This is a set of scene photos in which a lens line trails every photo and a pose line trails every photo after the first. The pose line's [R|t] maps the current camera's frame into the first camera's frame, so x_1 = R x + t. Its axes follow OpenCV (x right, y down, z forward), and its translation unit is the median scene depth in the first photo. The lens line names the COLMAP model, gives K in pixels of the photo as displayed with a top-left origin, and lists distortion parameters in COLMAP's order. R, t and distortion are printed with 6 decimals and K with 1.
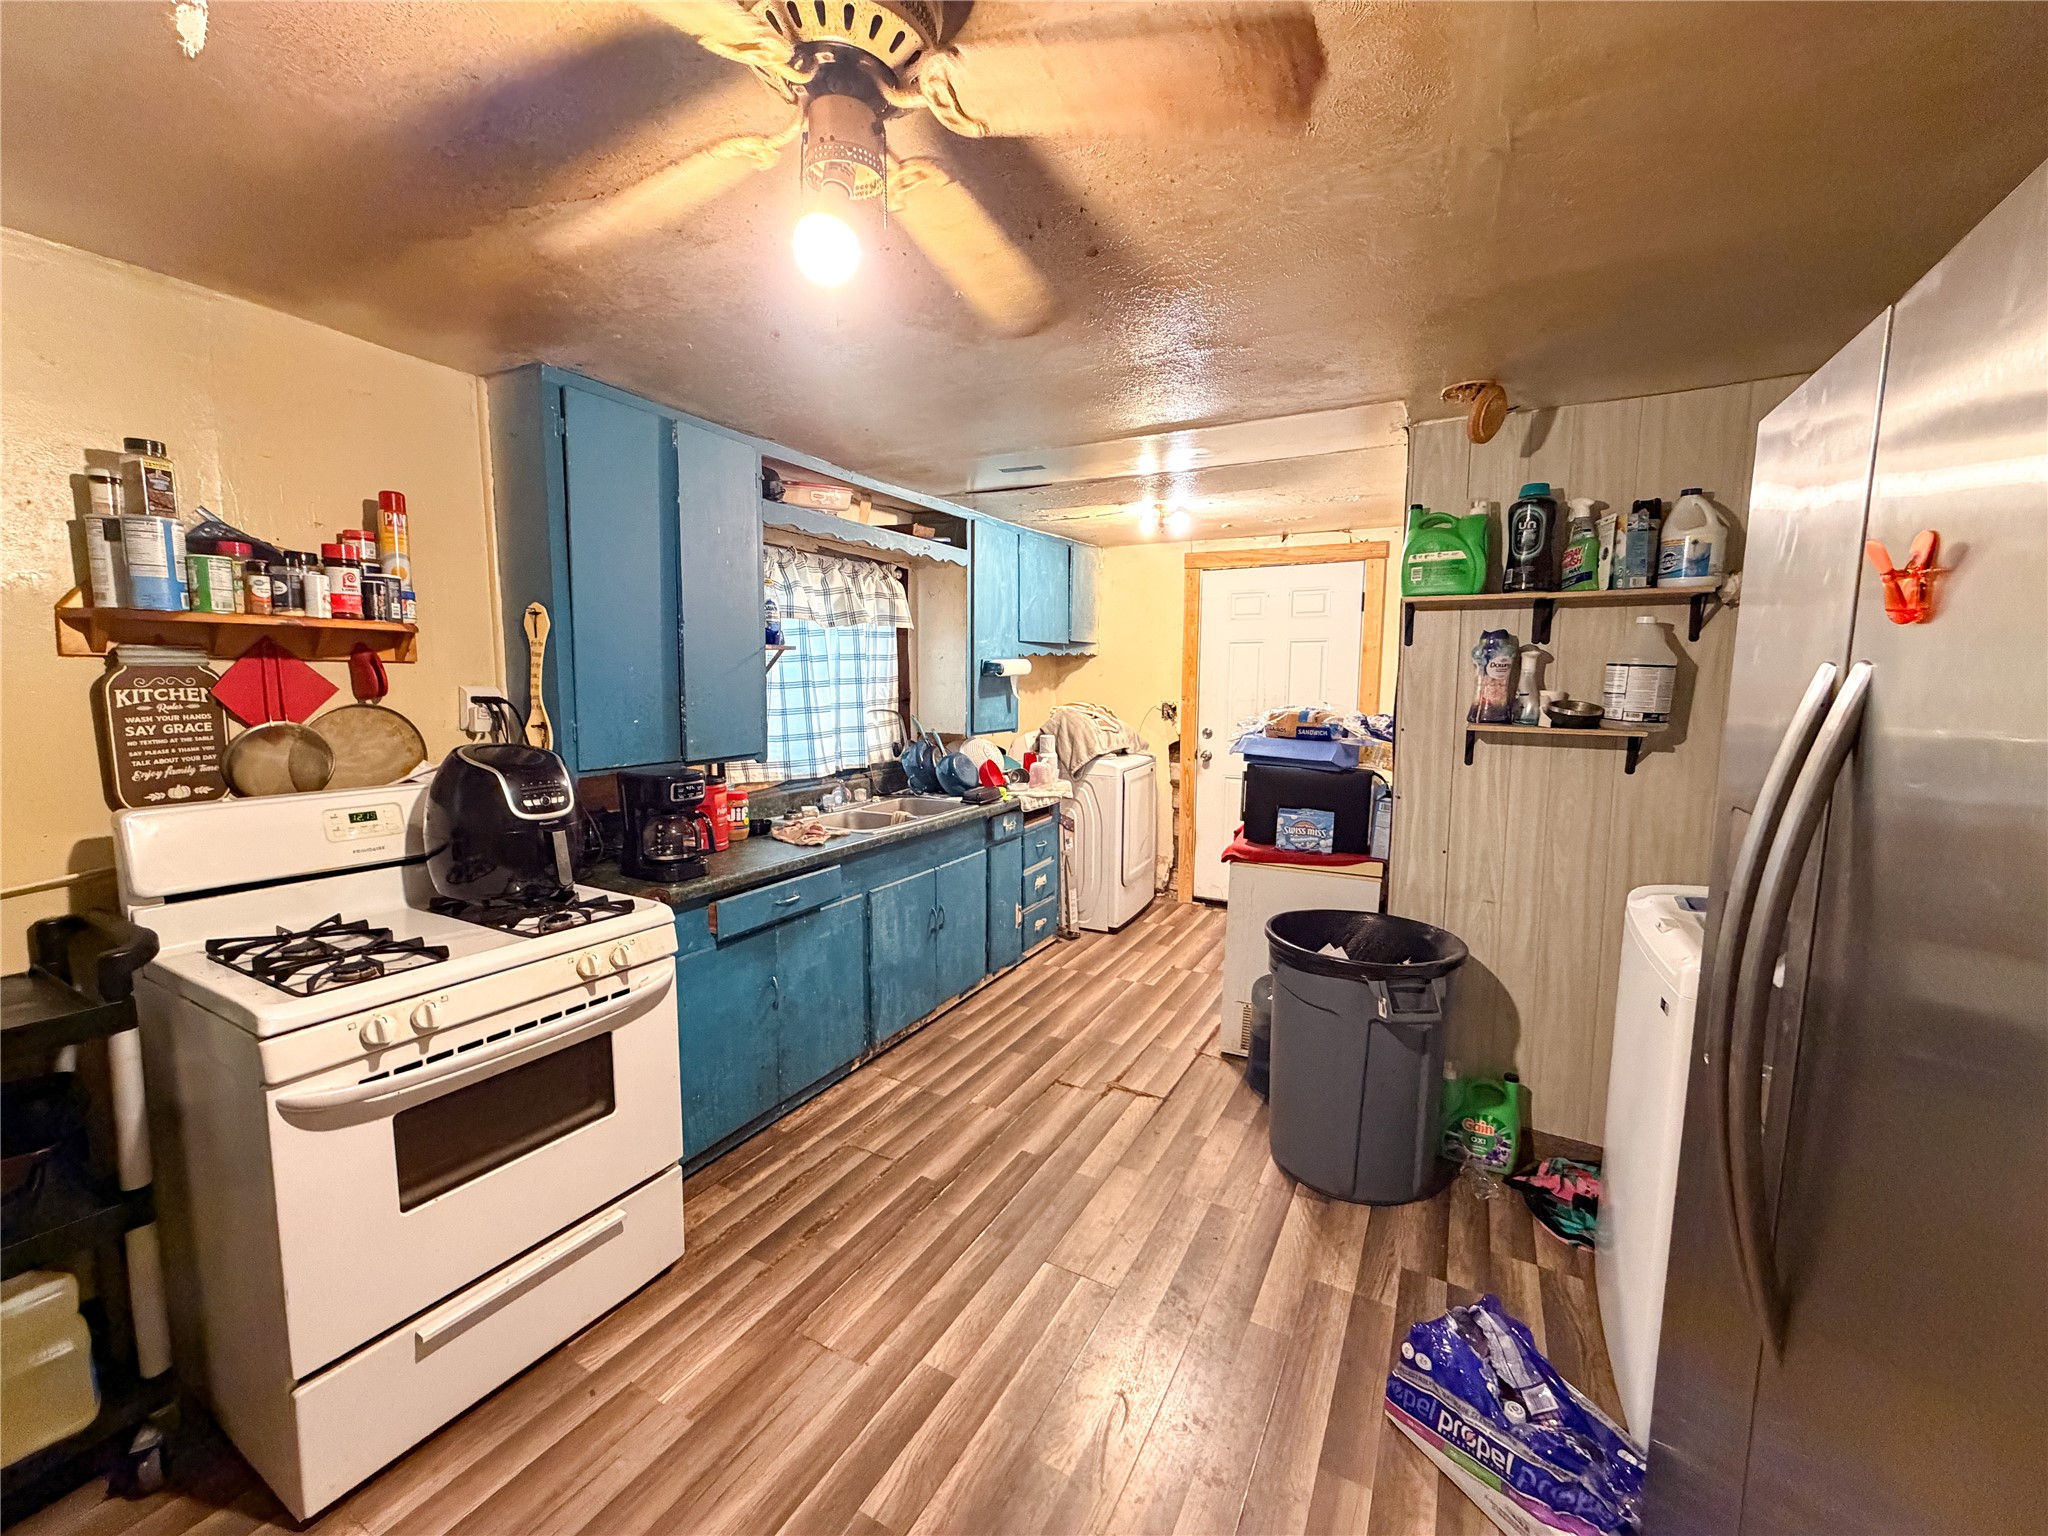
lens RADIAL K [[817.1, 0, 1024.0], [0, 817.1, 768.0], [0, 0, 1]] dist [-0.002069, -0.000333]
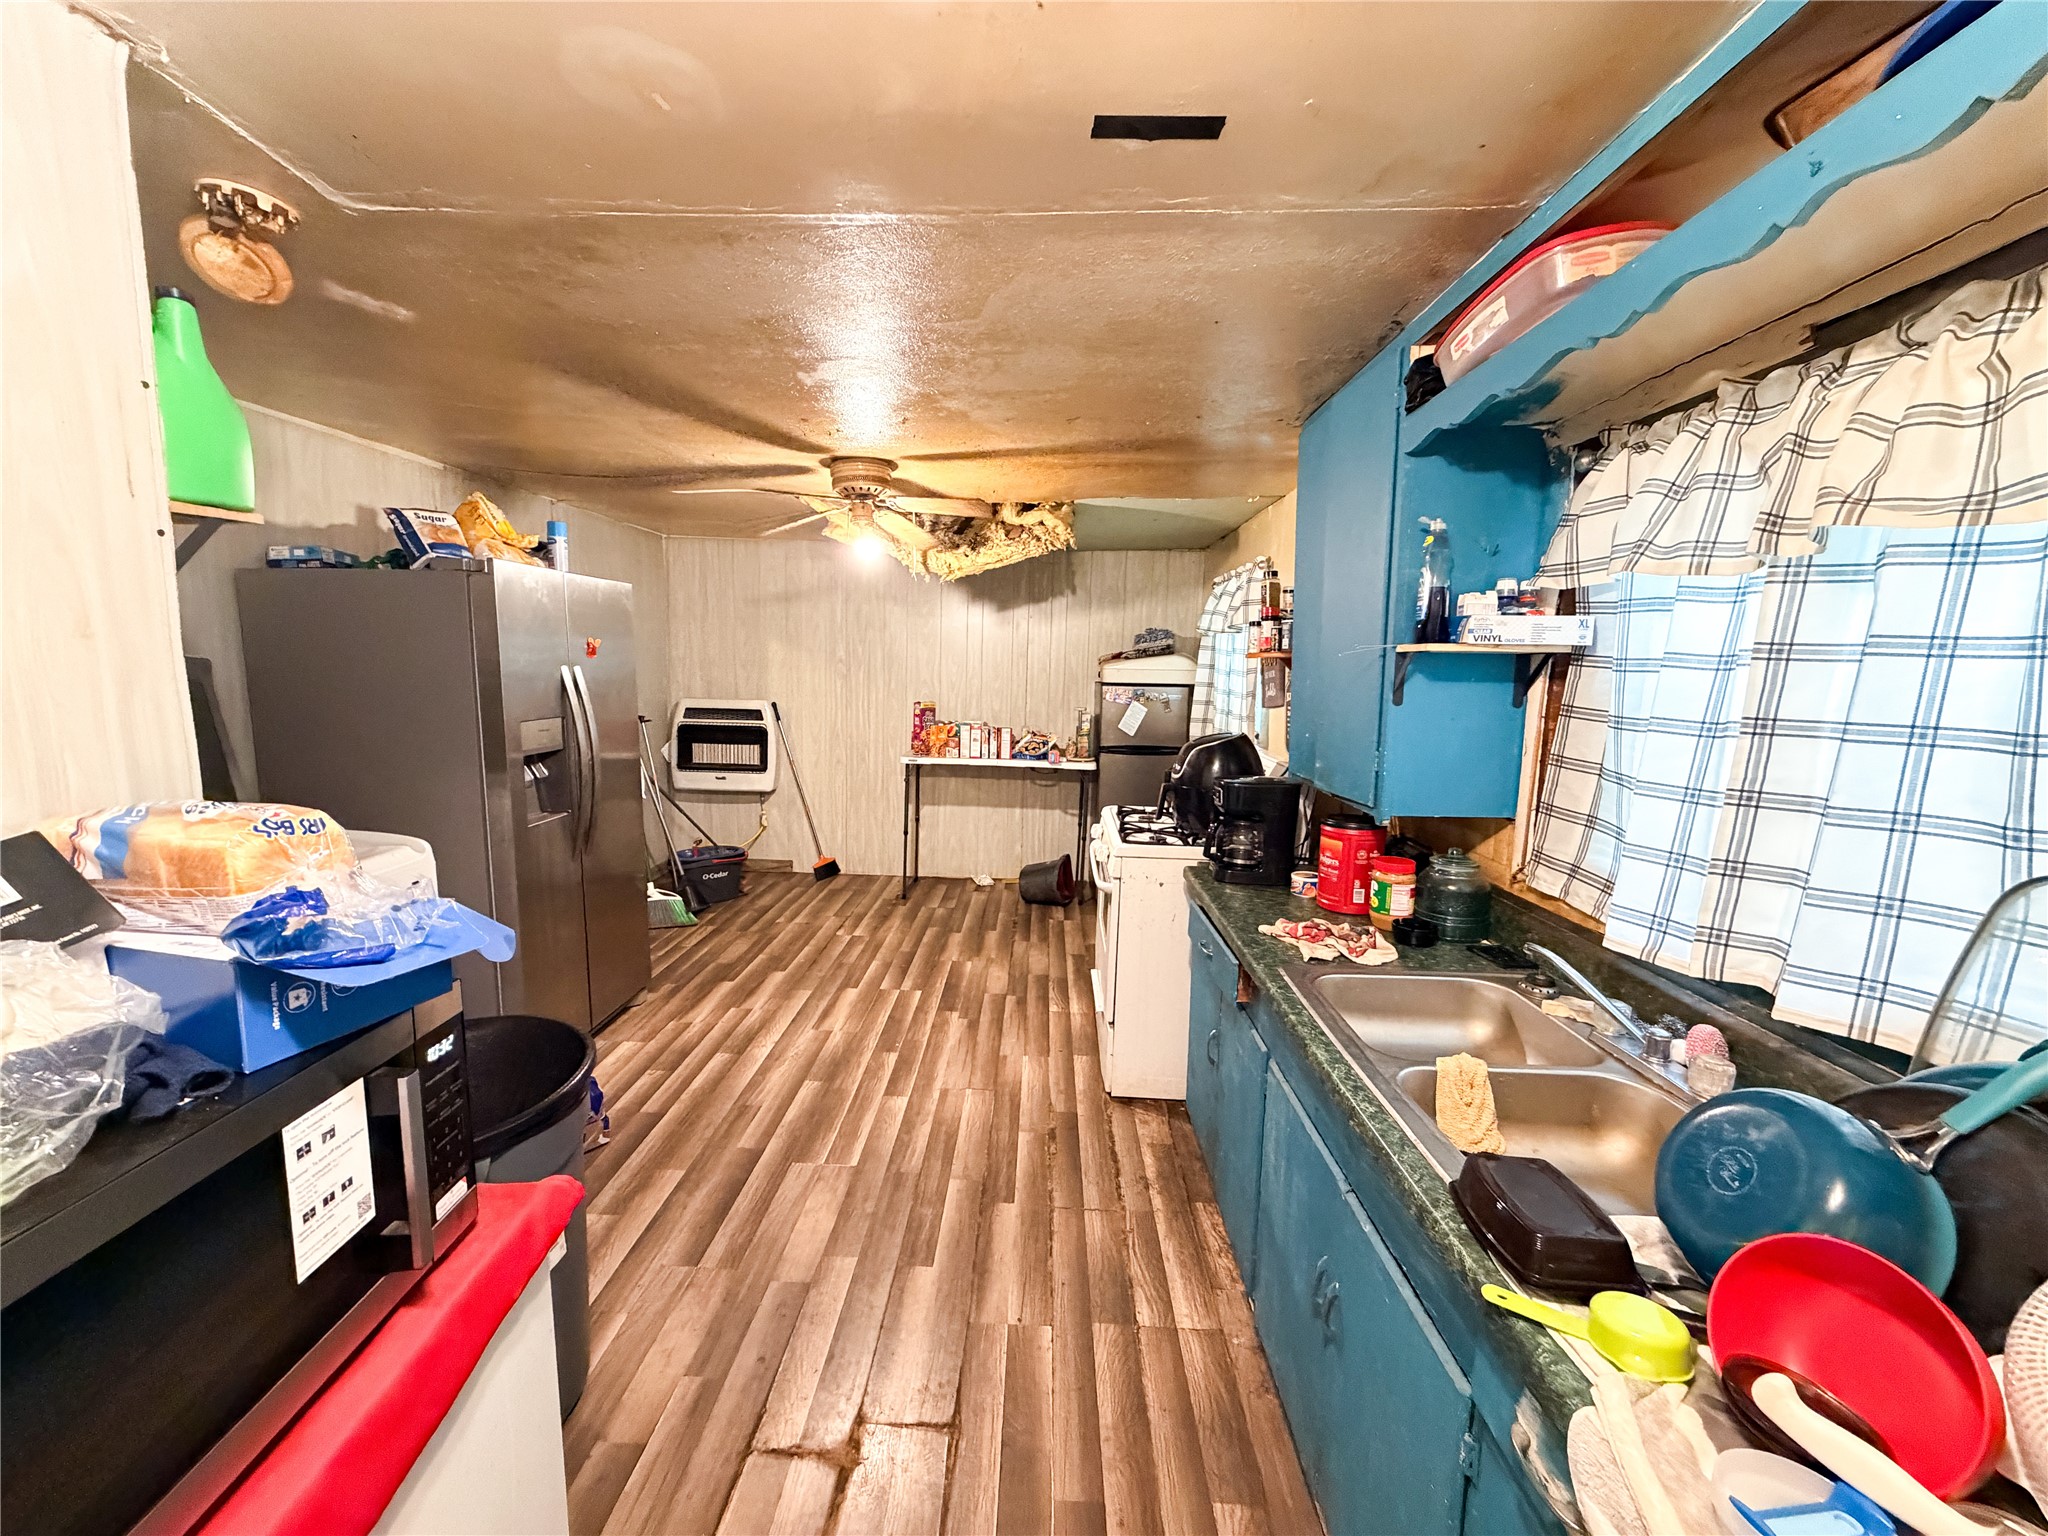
lens RADIAL K [[841.1, 0, 1024.0], [0, 841.1, 768.0], [0, 0, 1]] dist [0.000441, -0.000222]
pose [[-0.892598, 0.029939, -0.449858, 0.349132], [-0.073670, 0.974697, 0.211042, -0.247783], [0.444794, 0.221517, -0.867807, 2.079394]]
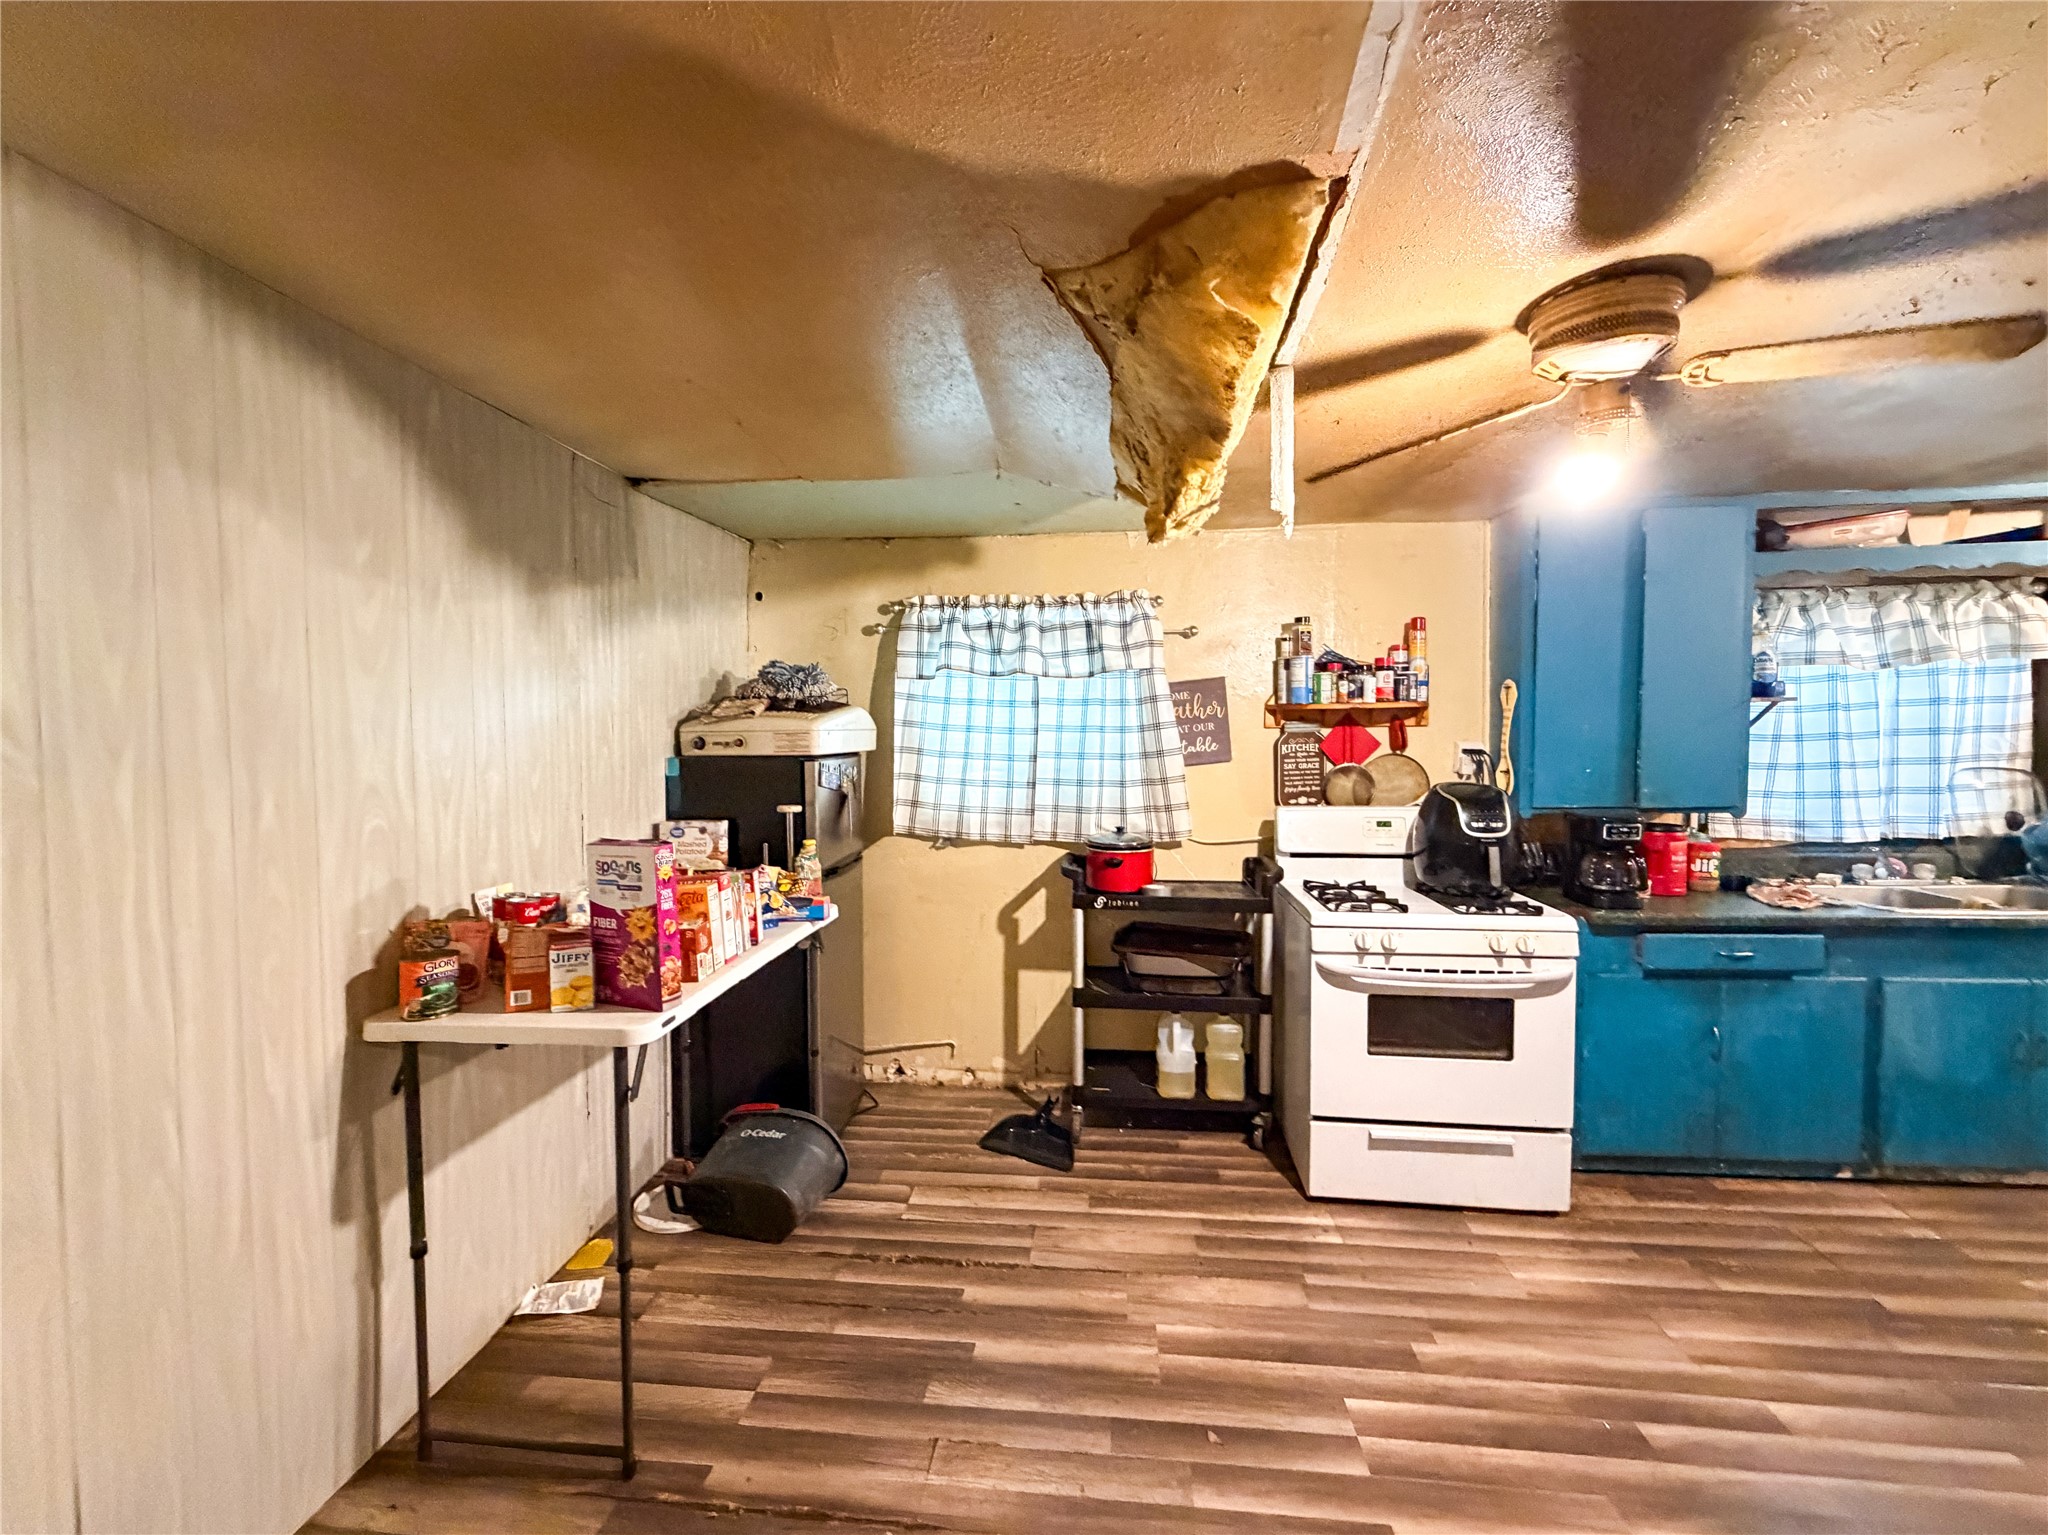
lens RADIAL K [[841.1, 0, 1024.0], [0, 841.1, 767.5], [0, 0, 1]] dist [0.000441, -0.000222]
pose [[0.388137, 0.029092, -0.921142, 0.398669], [-0.082720, 0.996567, -0.003382, 0.012486], [0.917882, 0.077510, 0.389211, -0.276191]]
